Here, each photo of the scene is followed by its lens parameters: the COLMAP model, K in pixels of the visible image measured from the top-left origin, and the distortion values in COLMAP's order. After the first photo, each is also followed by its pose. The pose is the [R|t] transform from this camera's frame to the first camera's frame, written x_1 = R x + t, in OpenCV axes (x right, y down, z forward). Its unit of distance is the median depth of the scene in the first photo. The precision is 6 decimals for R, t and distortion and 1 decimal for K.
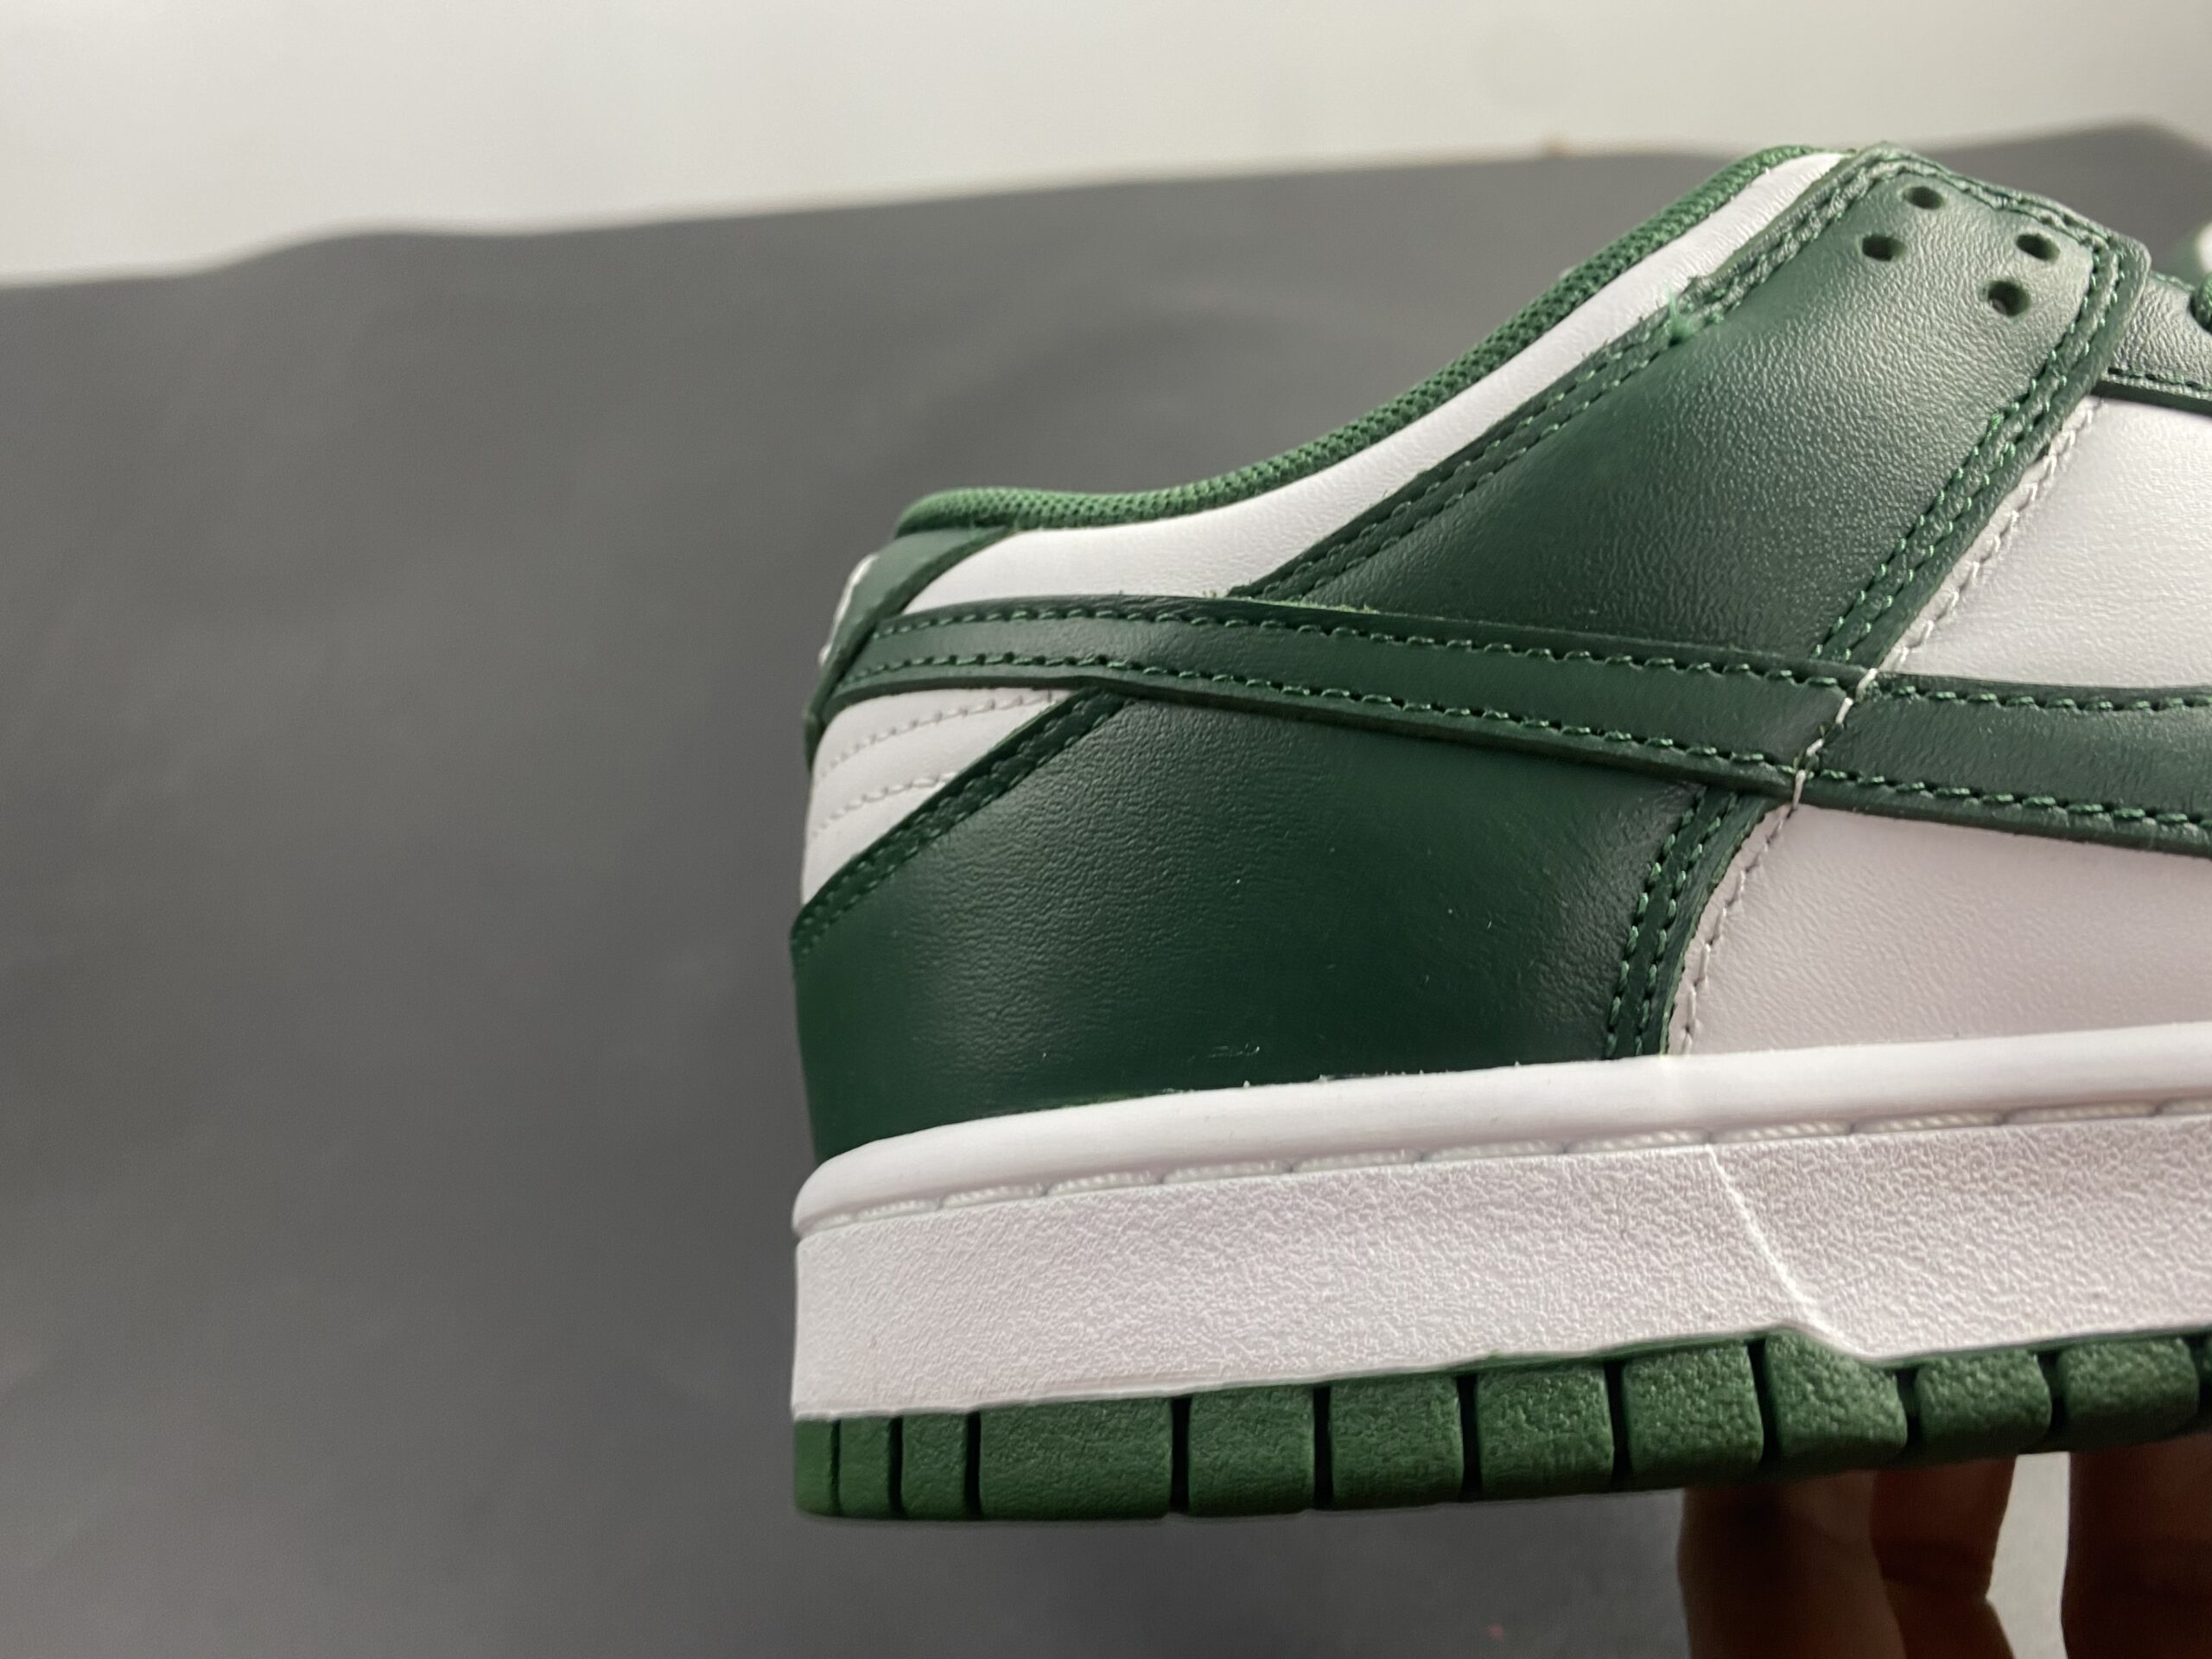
lens RADIAL K [[1639.1, 0, 1117.1], [0, 1639.1, 832.8], [0, 0, 1]] dist [-0.000195, -0.017635]
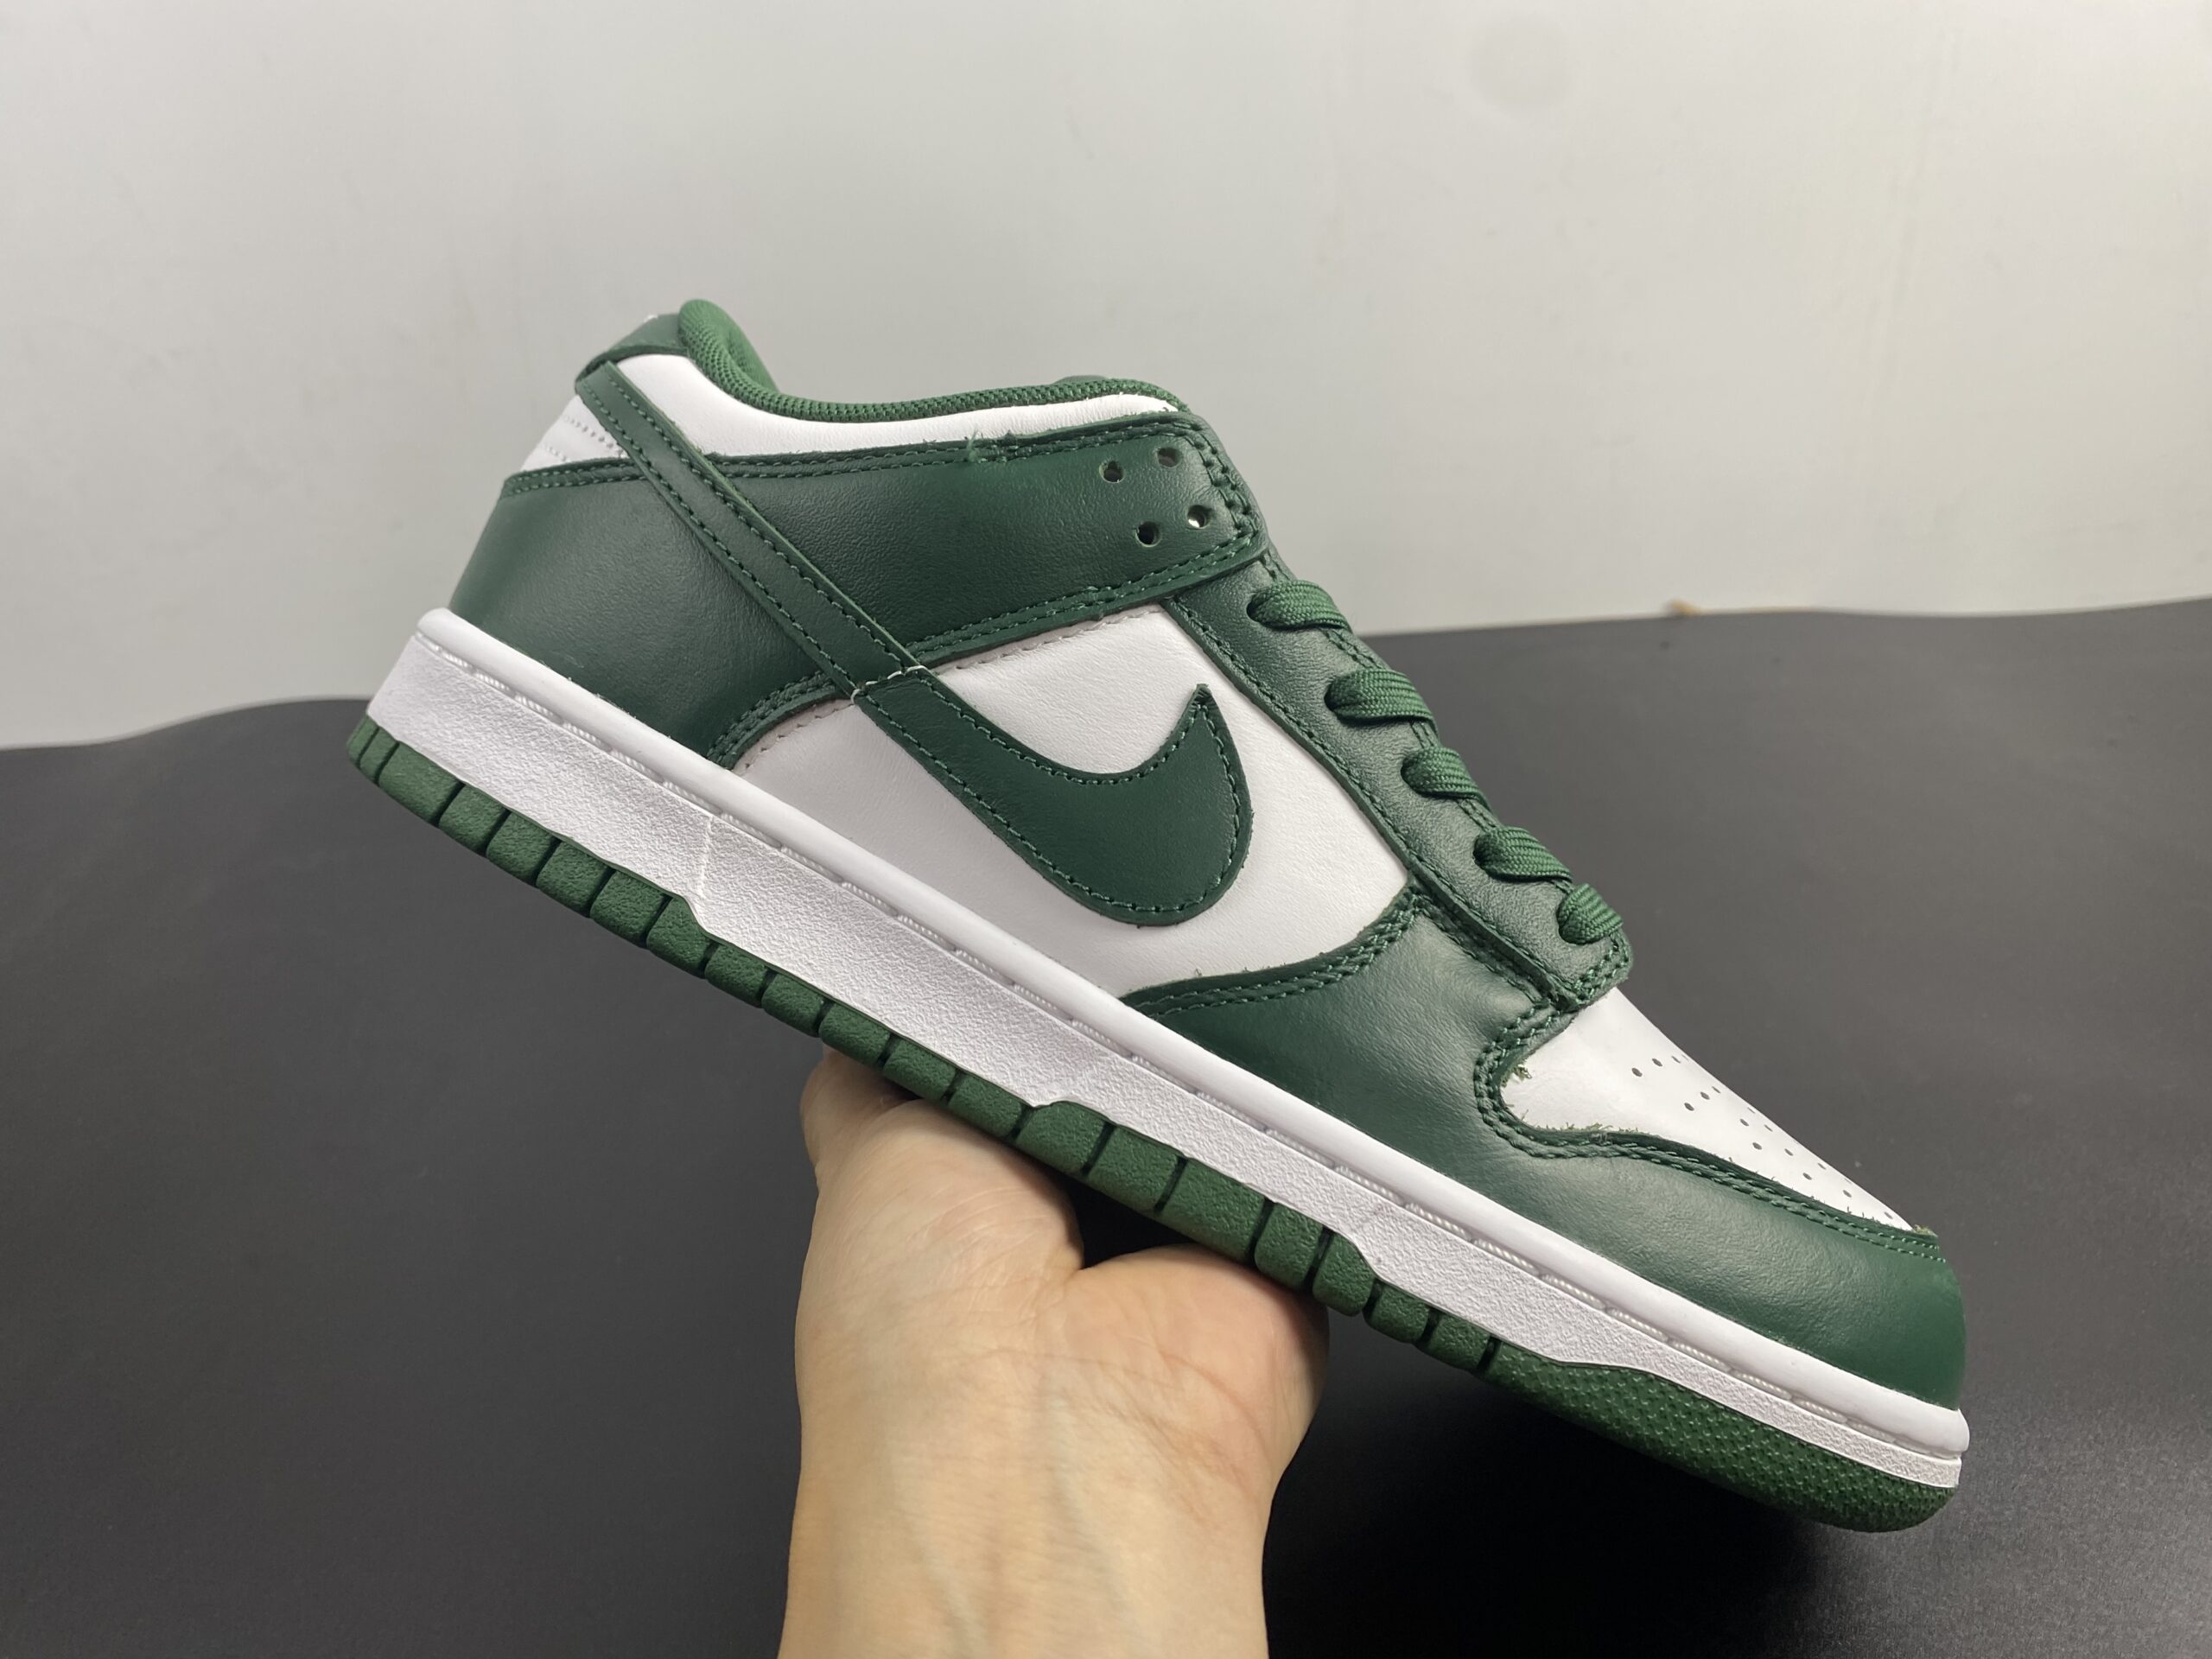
lens RADIAL K [[1639.1, 0, 1100.2], [0, 1639.1, 831.3], [0, 0, 1]] dist [-0.000195, -0.017635]
pose [[0.845061, 0.531156, -0.061199, 0.853190], [-0.502911, 0.828502, 0.246303, -0.514887], [0.181529, -0.177363, 0.967259, -0.865047]]
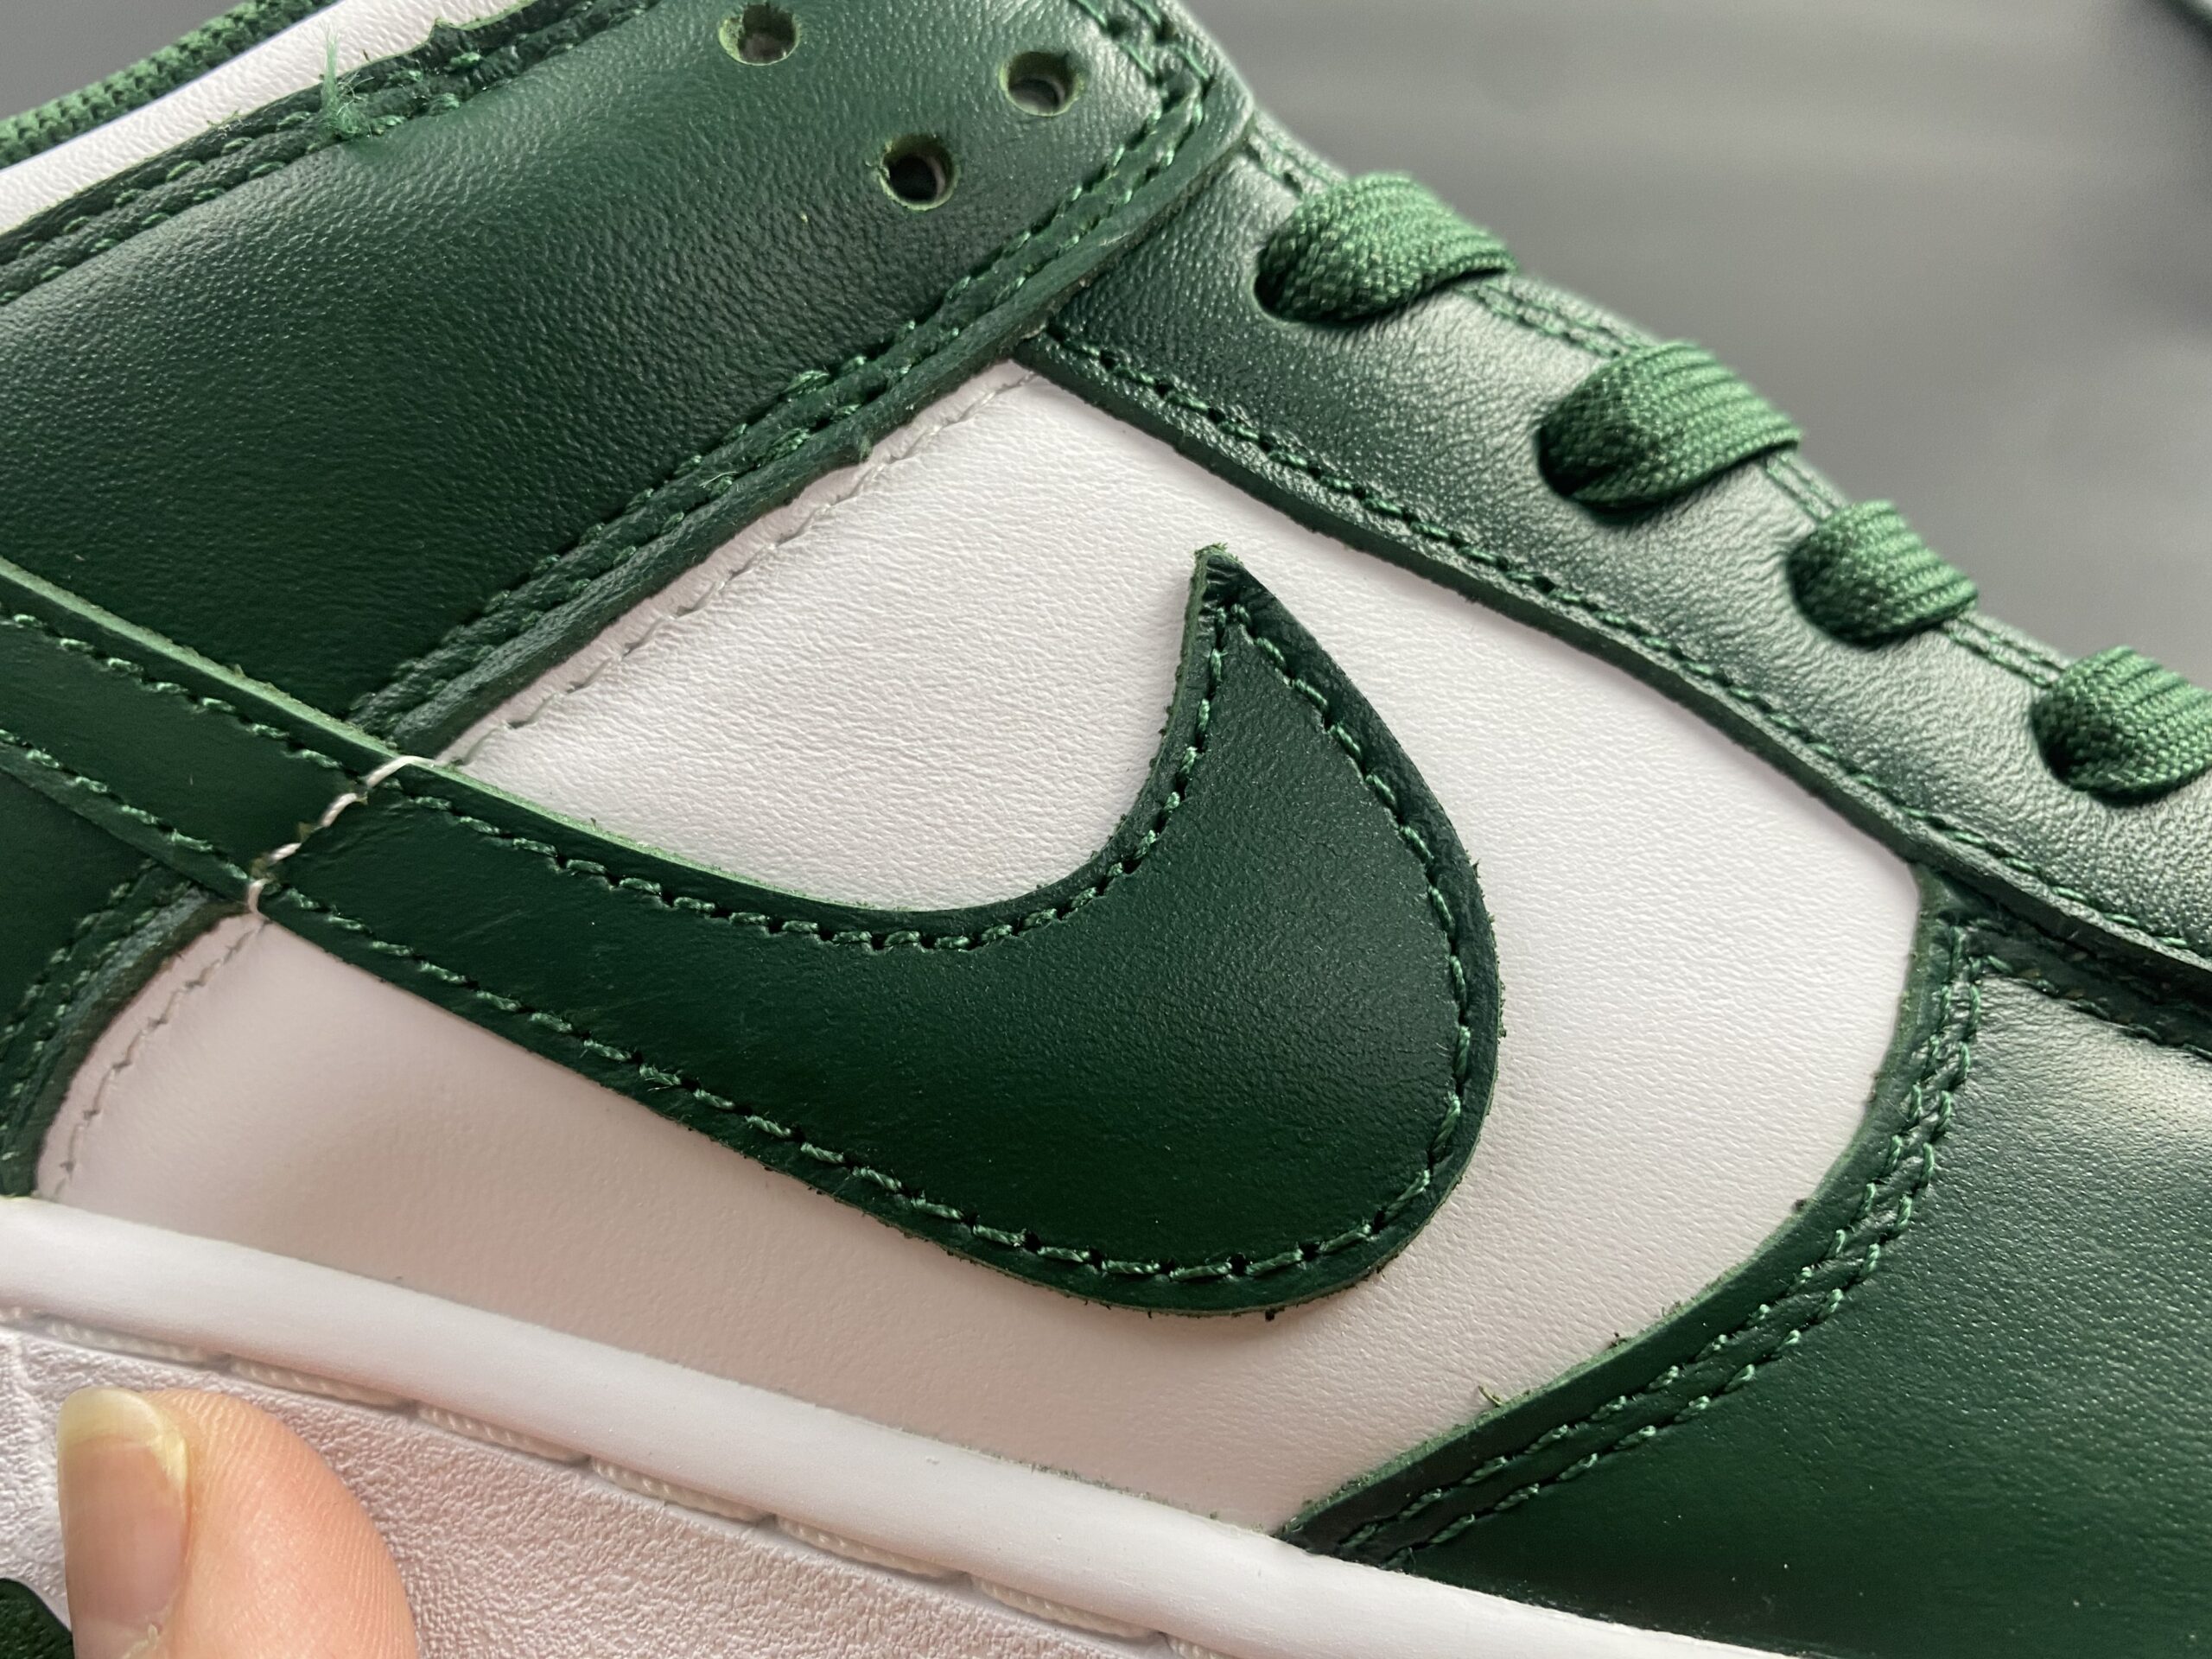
lens RADIAL K [[1639.1, 0, 1096.2], [0, 1639.1, 829.9], [0, 0, 1]] dist [-0.000195, -0.017635]
pose [[0.971221, 0.238101, 0.006155, 0.723926], [-0.226761, 0.916442, 0.329716, -0.346444], [0.072865, -0.321623, 0.944060, 0.386774]]
